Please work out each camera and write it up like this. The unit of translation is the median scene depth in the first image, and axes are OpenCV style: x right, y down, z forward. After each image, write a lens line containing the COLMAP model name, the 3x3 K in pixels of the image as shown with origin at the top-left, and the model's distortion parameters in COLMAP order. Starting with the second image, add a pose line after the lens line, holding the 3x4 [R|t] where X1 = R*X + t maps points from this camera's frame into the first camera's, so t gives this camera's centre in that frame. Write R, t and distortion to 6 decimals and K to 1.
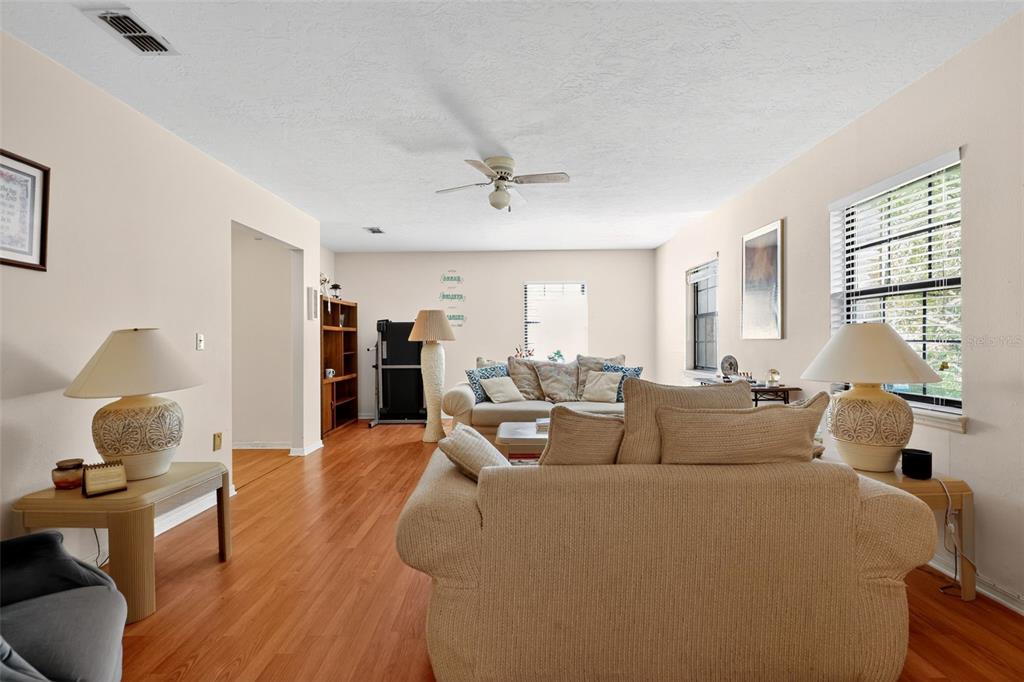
lens RADIAL K [[473.6, 0, 510.8], [0, 473.6, 344.6], [0, 0, 1]] dist [0.001001, 0.000334]
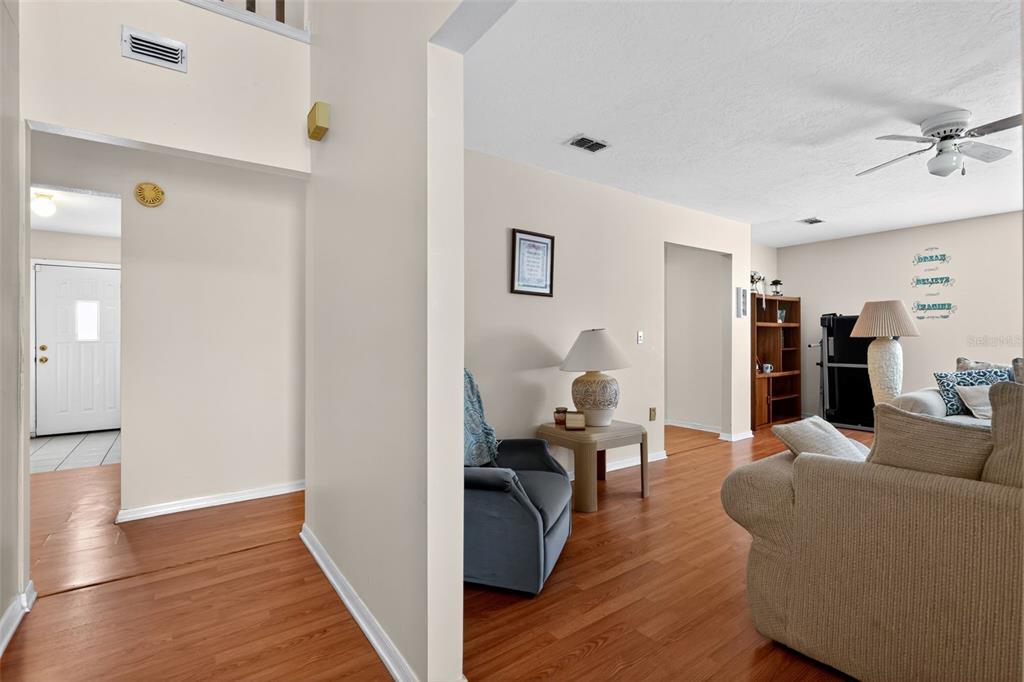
lens RADIAL K [[473.6, 0, 510.8], [0, 473.6, 344.6], [0, 0, 1]] dist [0.001001, 0.000334]
pose [[0.596175, 0.013561, -0.802740, 0.192324], [-0.005833, 0.999904, 0.012560, -0.000586], [0.802834, -0.002806, 0.596197, -0.091903]]
